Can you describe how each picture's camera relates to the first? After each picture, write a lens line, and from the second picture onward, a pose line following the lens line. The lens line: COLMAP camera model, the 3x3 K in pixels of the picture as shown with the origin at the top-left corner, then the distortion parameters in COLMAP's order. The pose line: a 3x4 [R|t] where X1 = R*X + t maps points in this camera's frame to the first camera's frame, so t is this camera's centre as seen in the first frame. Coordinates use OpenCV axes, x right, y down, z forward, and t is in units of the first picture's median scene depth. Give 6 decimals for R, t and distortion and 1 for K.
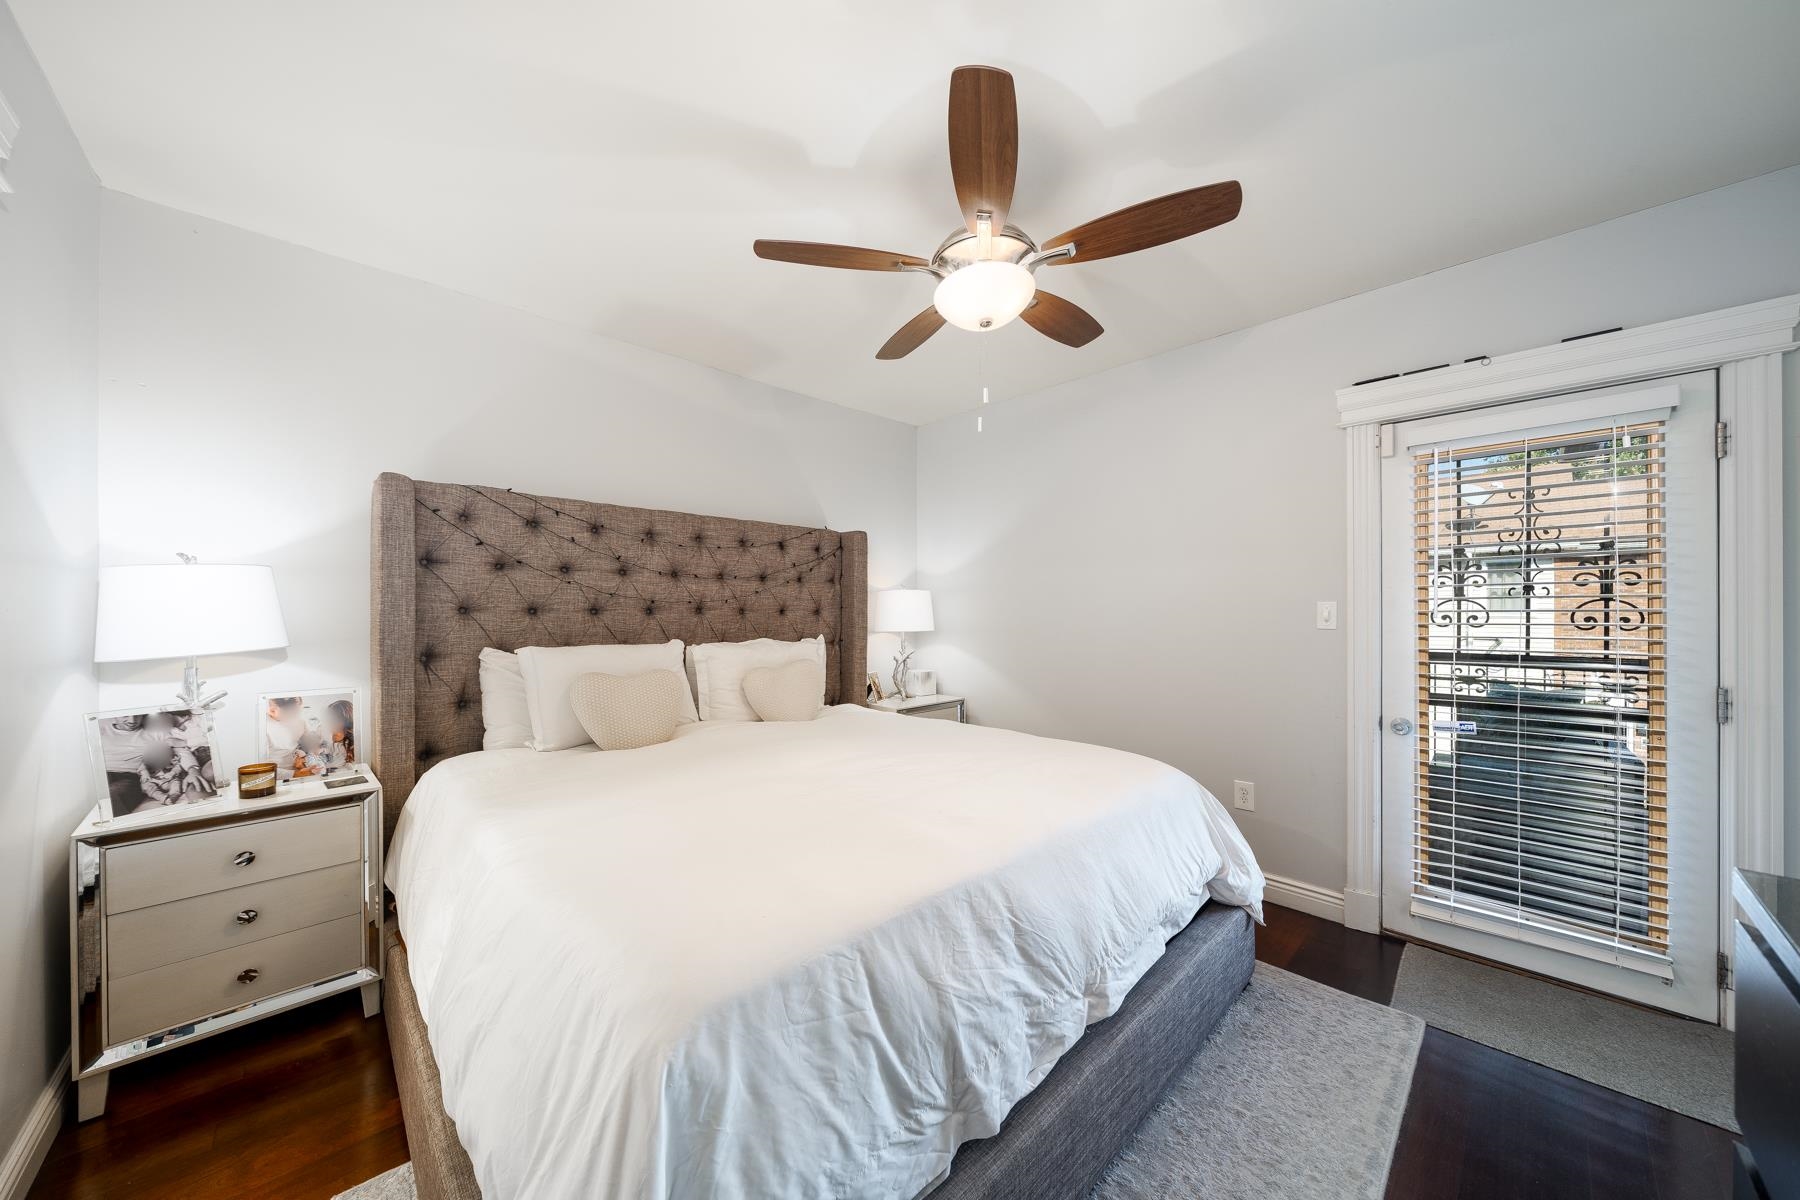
lens RADIAL K [[622.6, 0, 907.1], [0, 622.6, 609.2], [0, 0, 1]] dist [-0.002116, -0.000538]
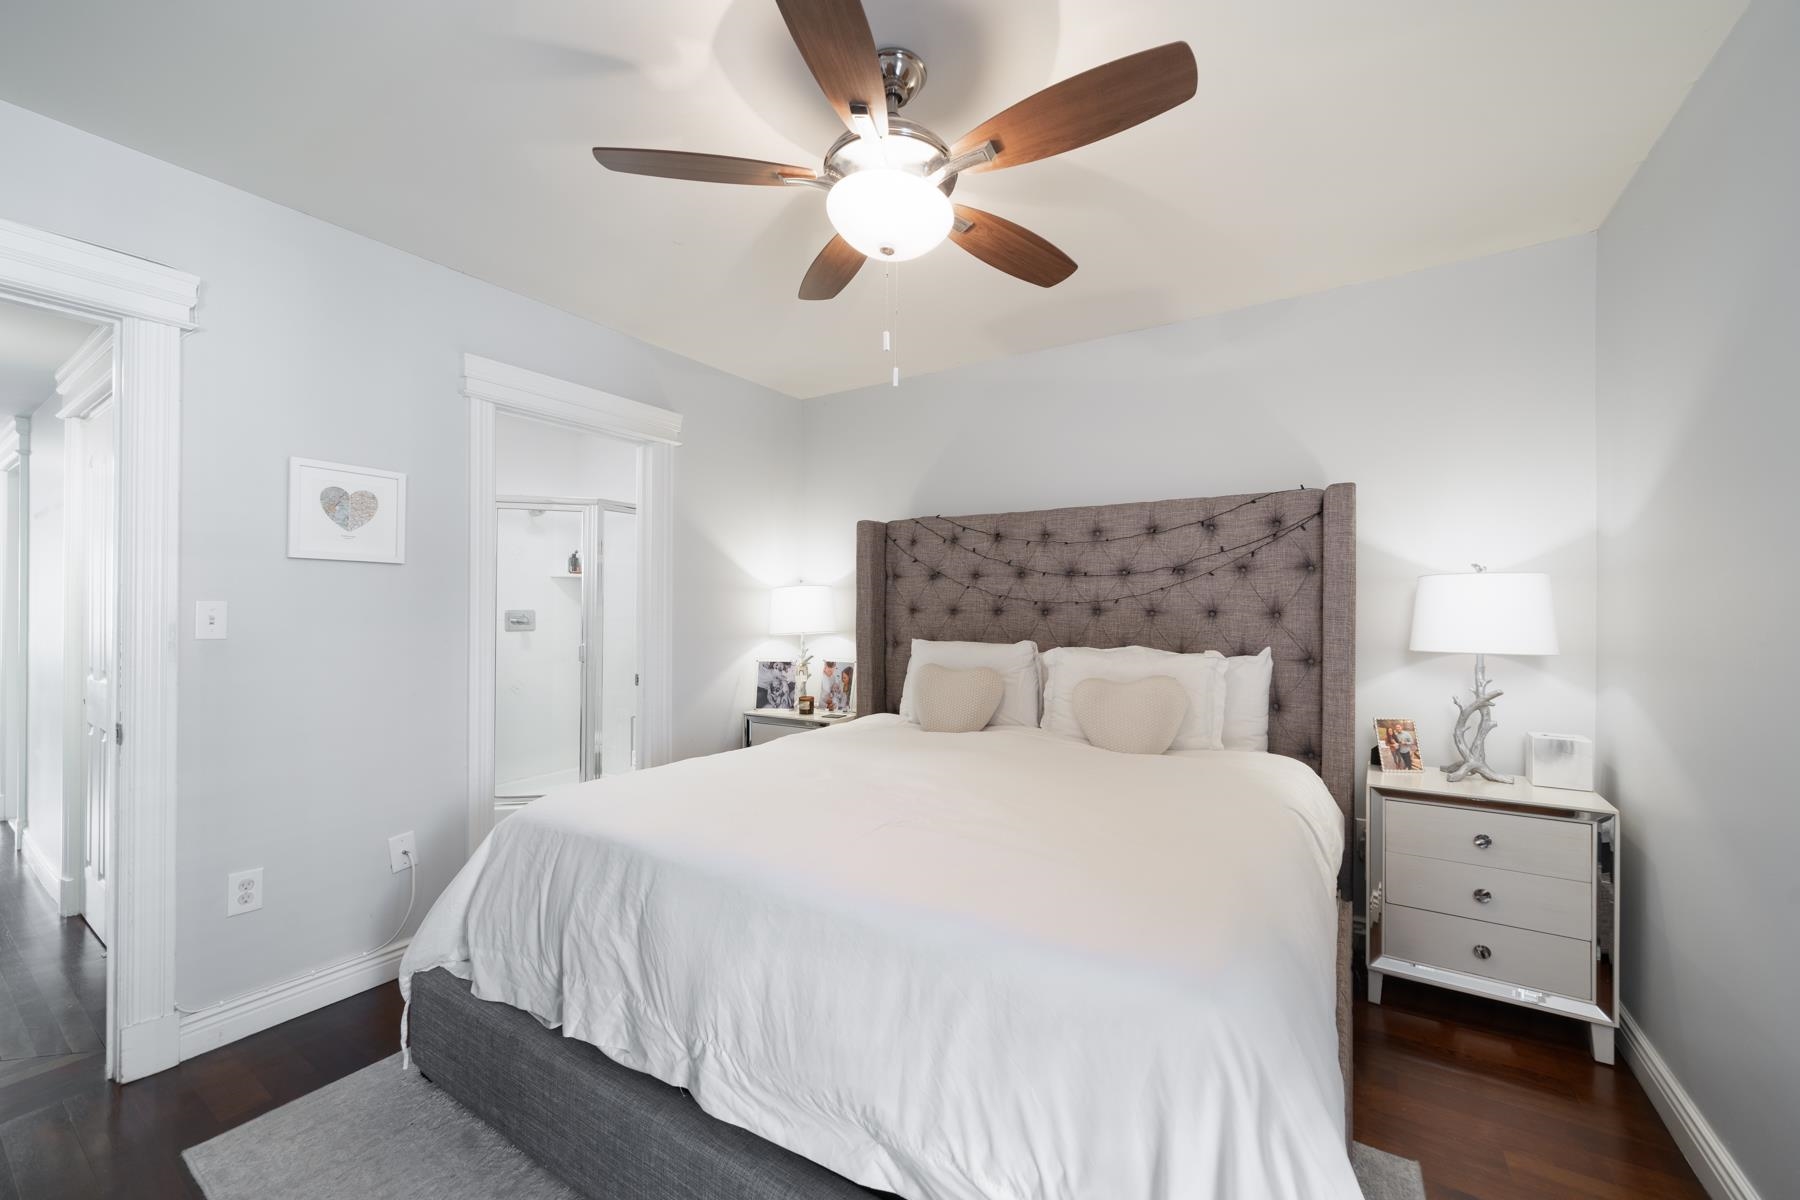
lens RADIAL K [[703.4, 0, 896.4], [0, 703.4, 612.6], [0, 0, 1]] dist [0.000694, -0.000003]
pose [[0.201270, 0.001448, -0.979535, 0.760234], [-0.000949, 0.999999, 0.001284, 0.002985], [0.979535, 0.000671, 0.201271, 0.634696]]
